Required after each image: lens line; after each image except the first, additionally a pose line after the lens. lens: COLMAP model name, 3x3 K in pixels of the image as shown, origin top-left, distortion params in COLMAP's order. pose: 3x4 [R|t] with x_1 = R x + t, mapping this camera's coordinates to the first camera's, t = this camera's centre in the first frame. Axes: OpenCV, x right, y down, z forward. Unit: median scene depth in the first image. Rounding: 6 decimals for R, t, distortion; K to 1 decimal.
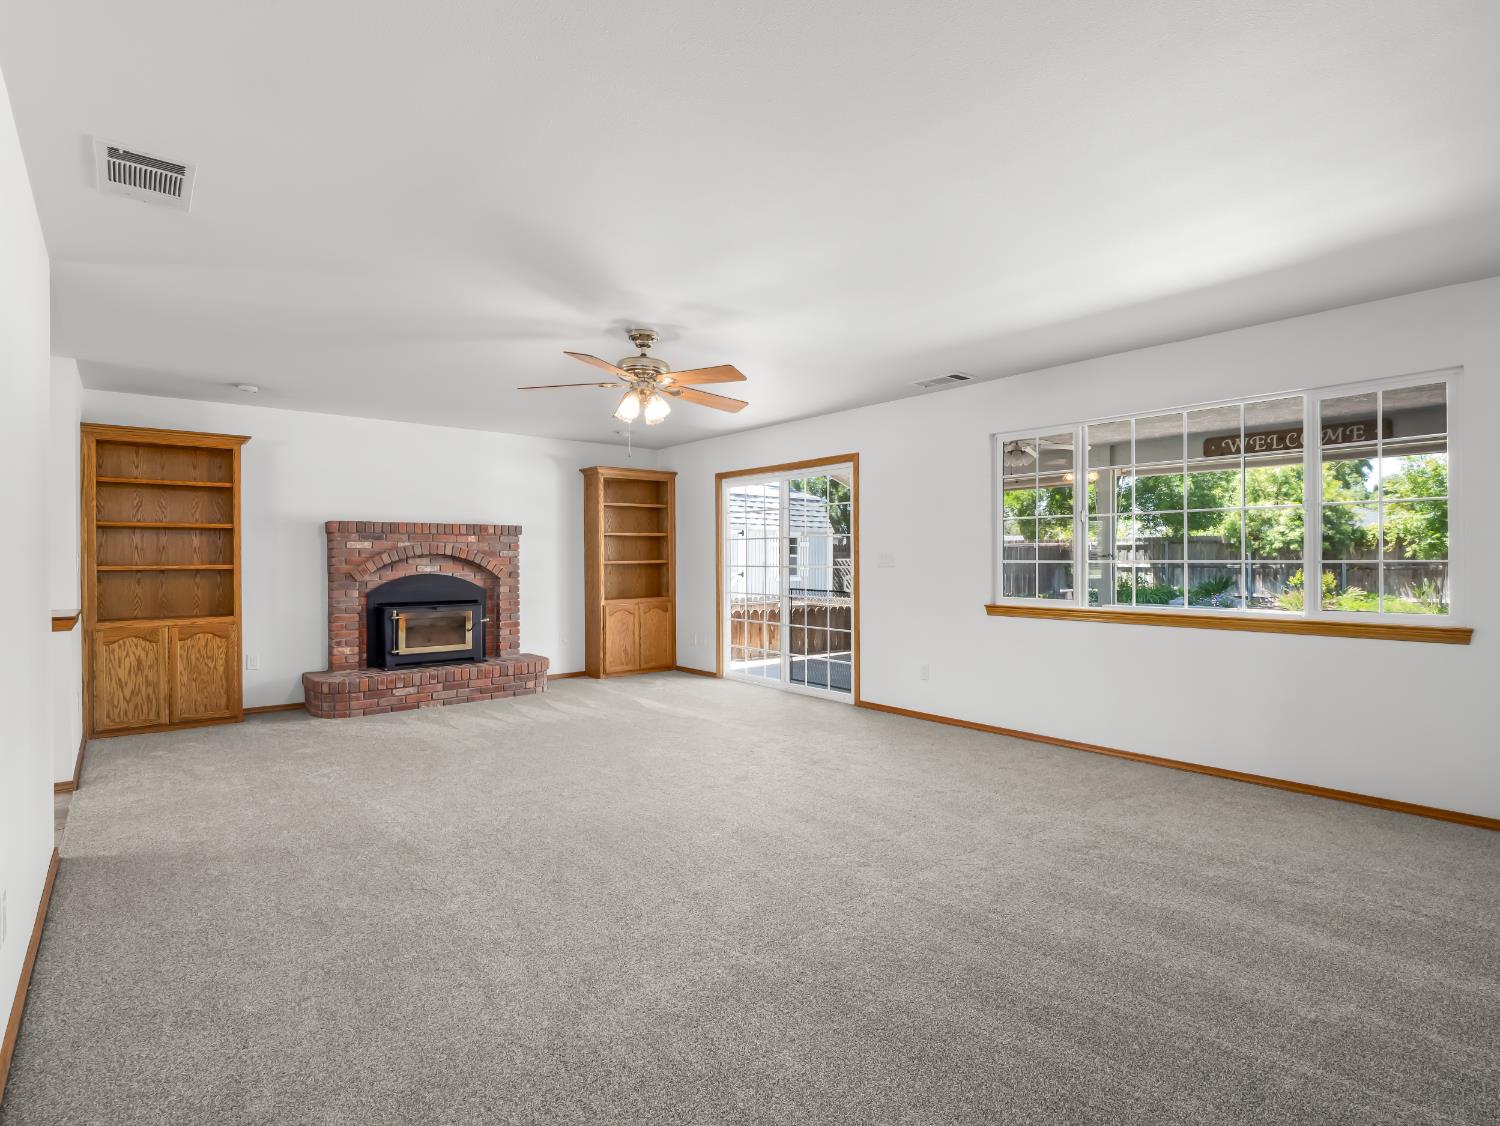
lens RADIAL K [[763.7, 0, 750.0], [0, 763.7, 563.0], [0, 0, 1]] dist [-0.002764, -0.000445]
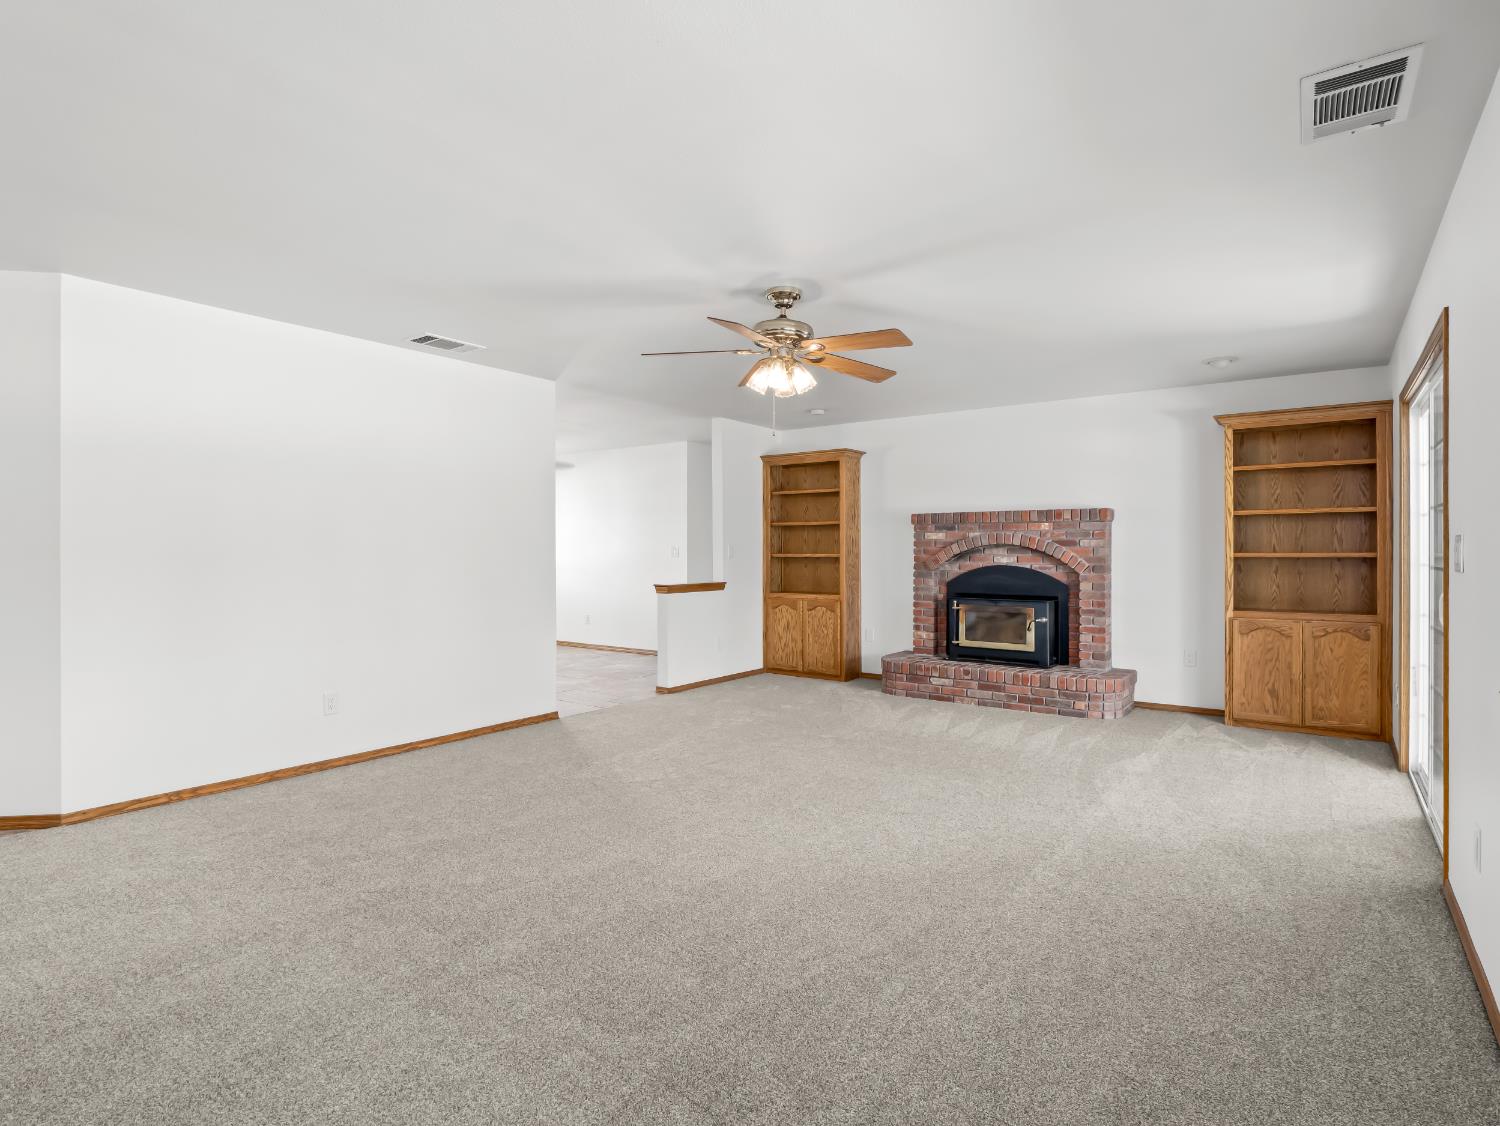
lens RADIAL K [[763.7, 0, 750.0], [0, 763.7, 563.0], [0, 0, 1]] dist [-0.002764, -0.000445]
pose [[0.237450, 0.016589, -0.971258, 0.434349], [-0.011223, 0.999834, 0.014334, 0.001544], [0.971335, 0.007497, 0.237597, 0.496434]]
